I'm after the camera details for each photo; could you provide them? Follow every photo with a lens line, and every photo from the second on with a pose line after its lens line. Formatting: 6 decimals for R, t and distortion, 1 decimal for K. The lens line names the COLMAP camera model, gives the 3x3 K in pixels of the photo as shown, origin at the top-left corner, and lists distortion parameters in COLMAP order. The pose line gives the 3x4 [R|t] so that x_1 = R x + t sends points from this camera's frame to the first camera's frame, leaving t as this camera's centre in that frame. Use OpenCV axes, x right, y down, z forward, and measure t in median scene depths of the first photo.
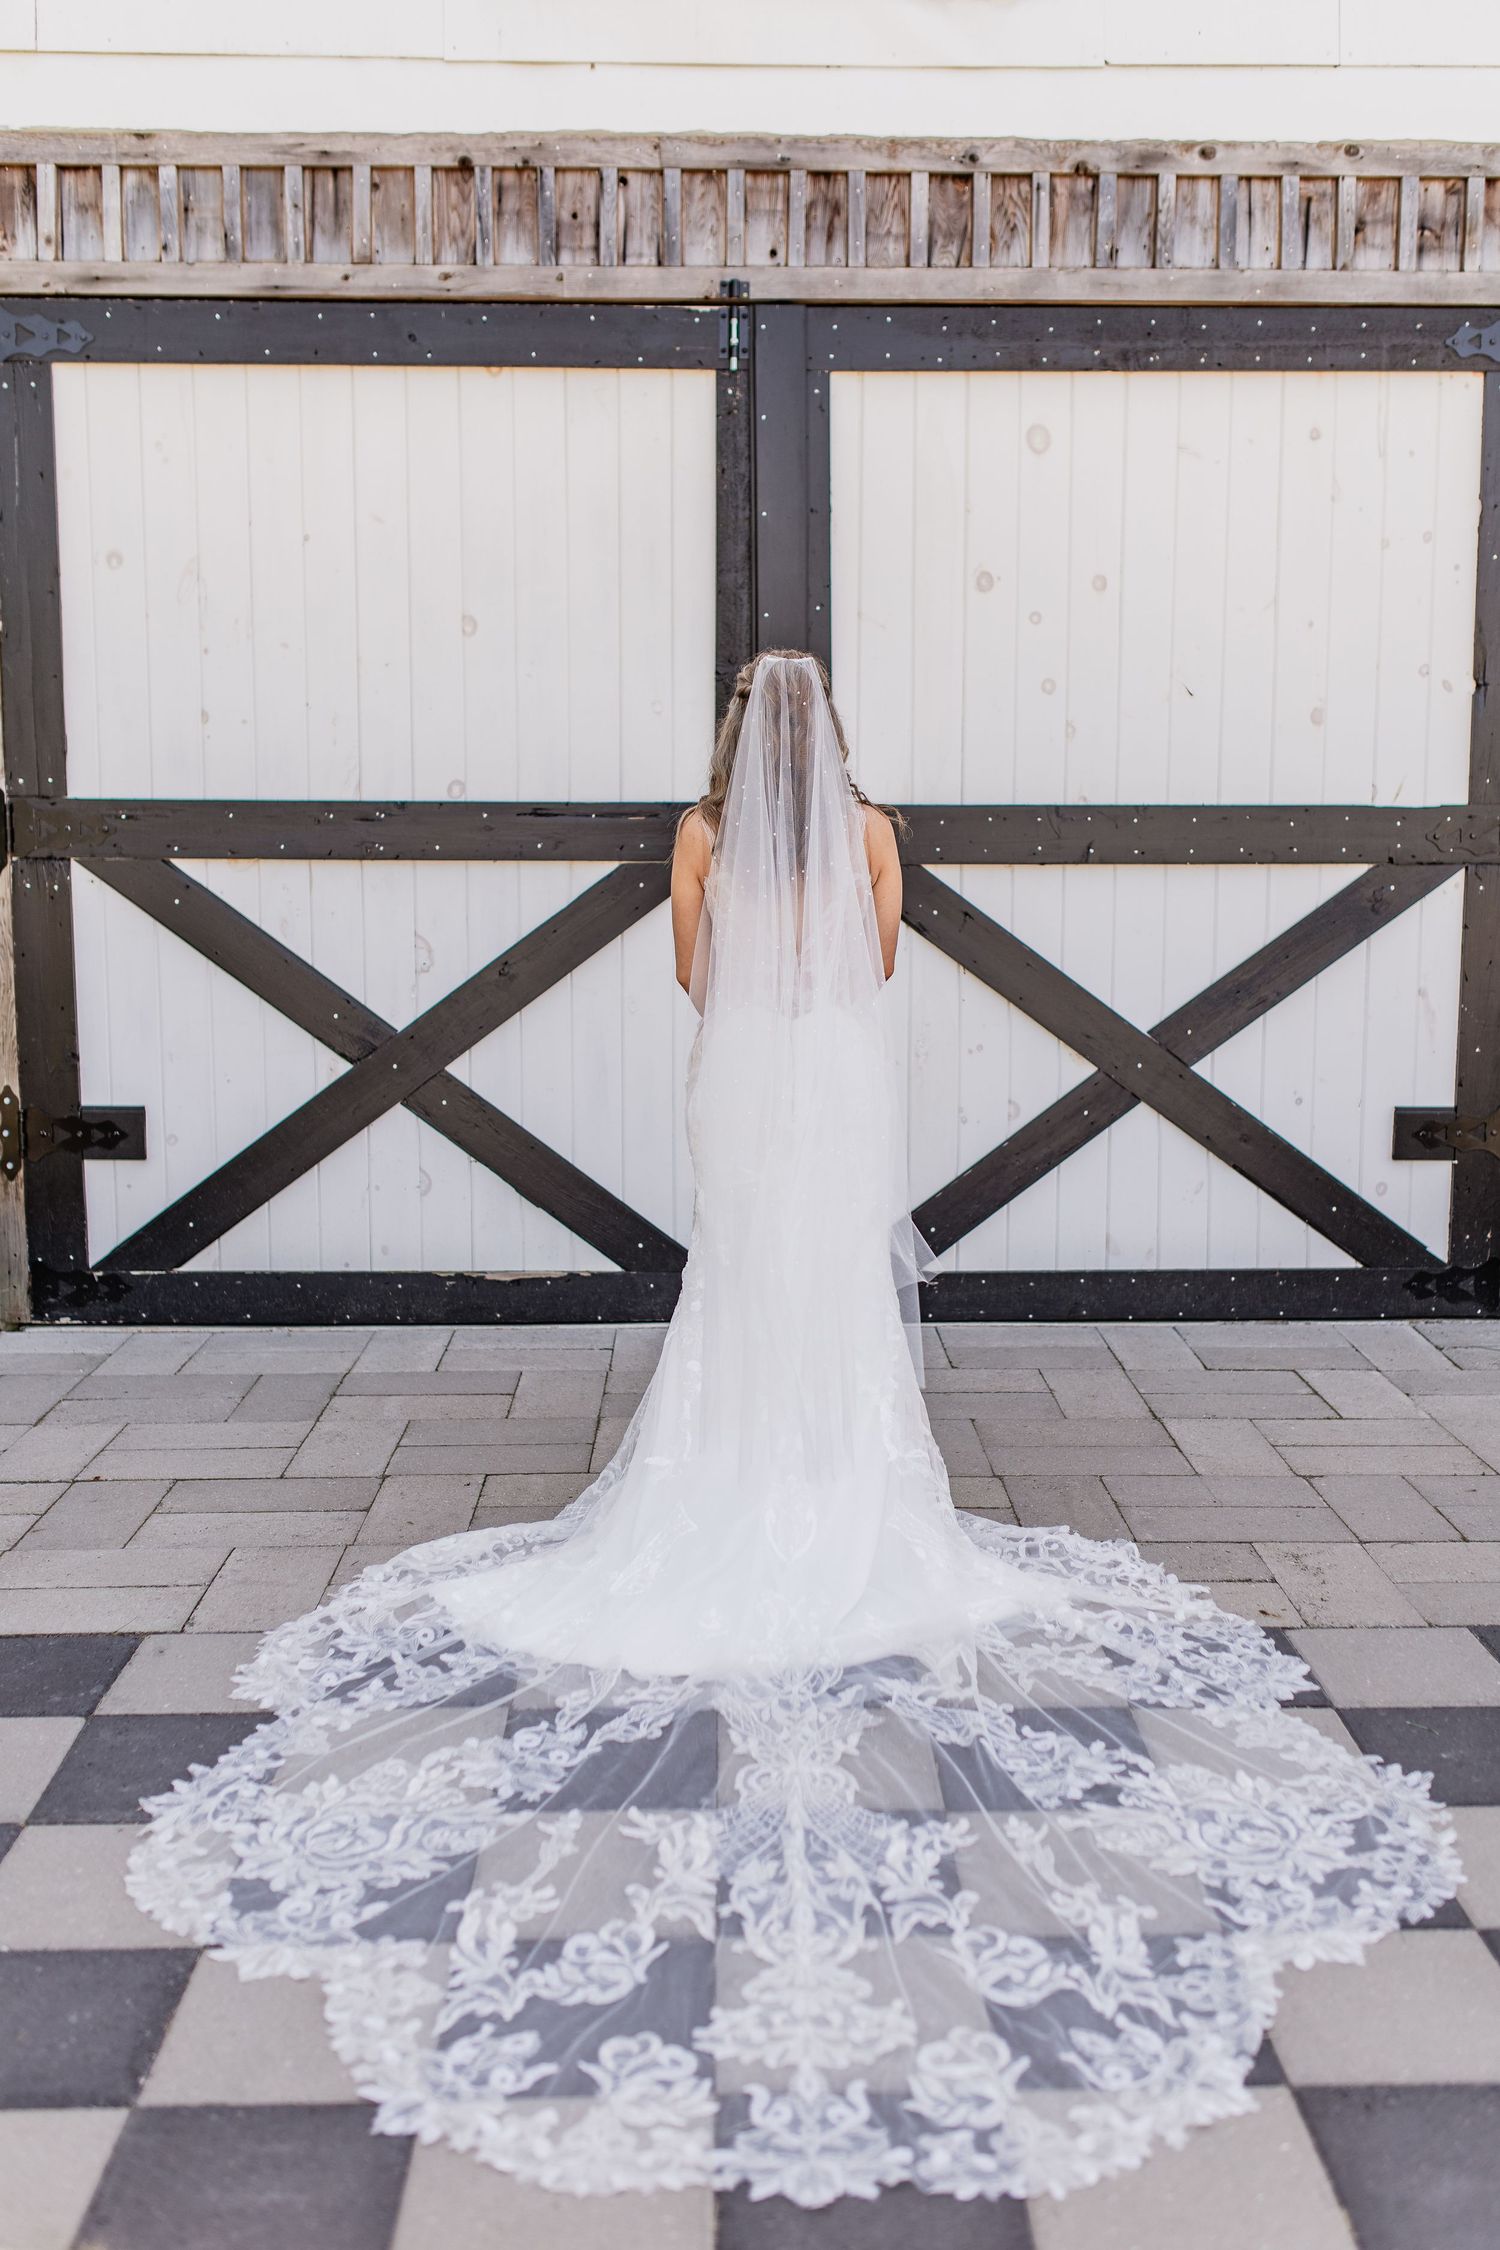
lens RADIAL K [[2266.0, 0, 788.3], [0, 2266.0, 1174.3], [0, 0, 1]] dist [-0.000707, -0.016250]
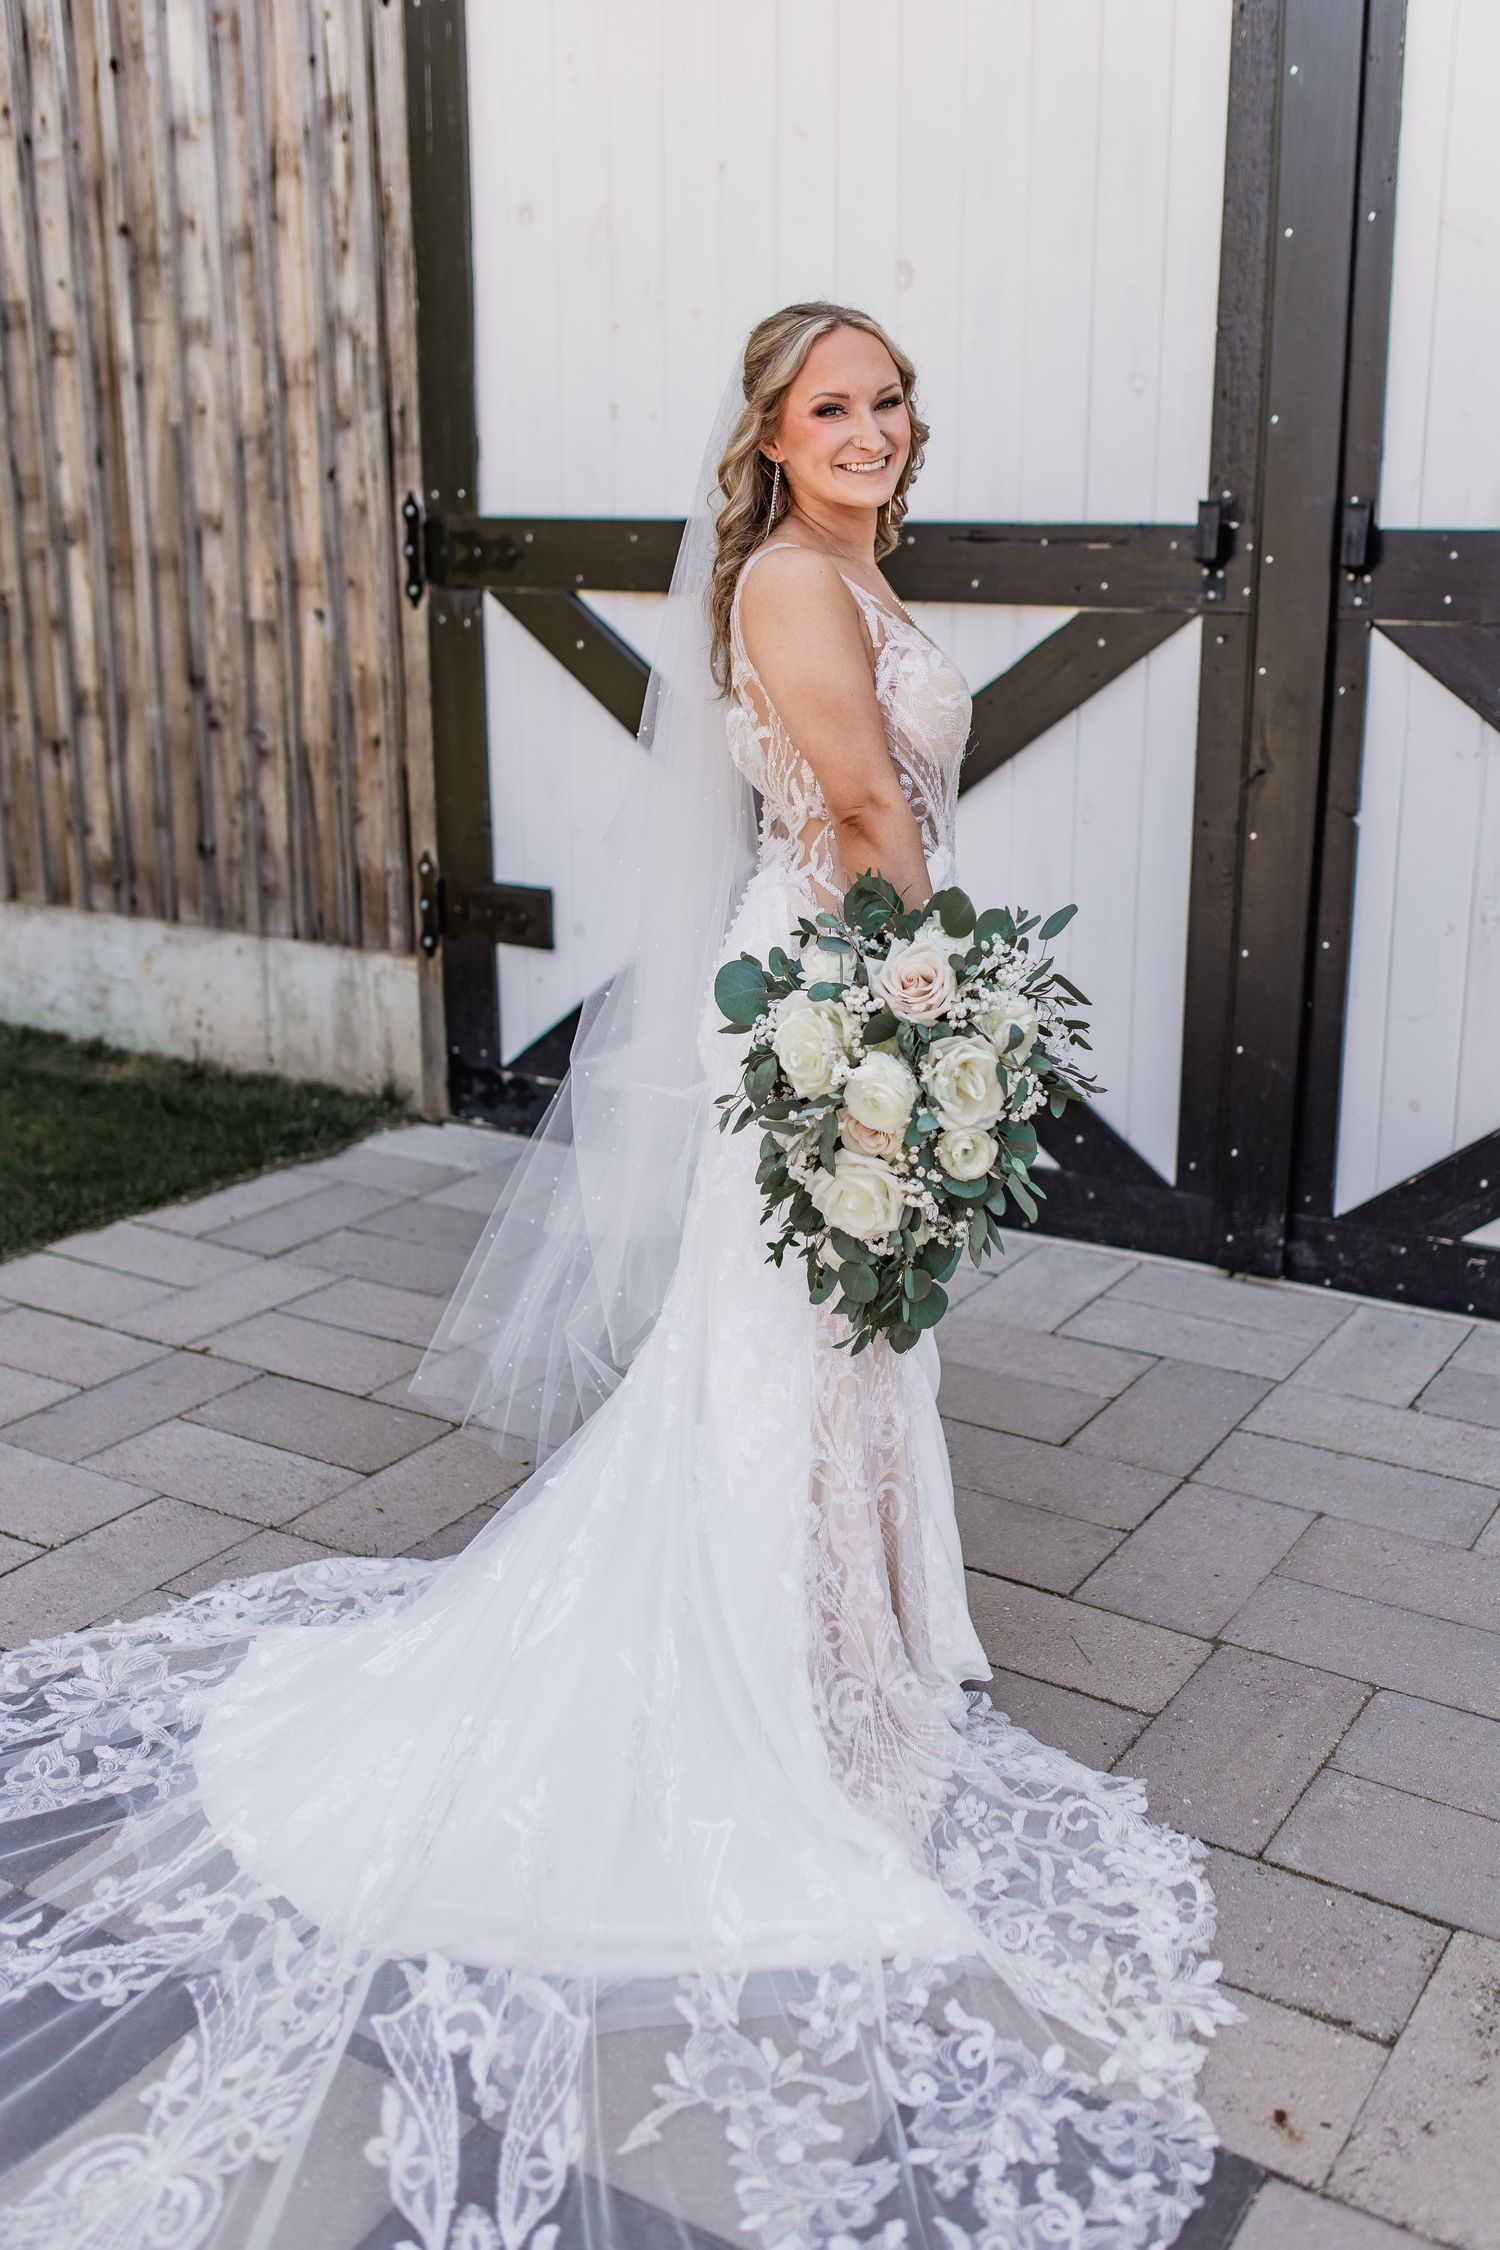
lens RADIAL K [[2219.6, 0, 750.0], [0, 2219.6, 1125.0], [0, 0, 1]] dist [-0.008215, 0.004233]
pose [[0.827310, 0.149816, -0.541400, 0.252167], [-0.084911, 0.986058, 0.143110, -0.071544], [0.555292, -0.072426, 0.828496, 0.368489]]
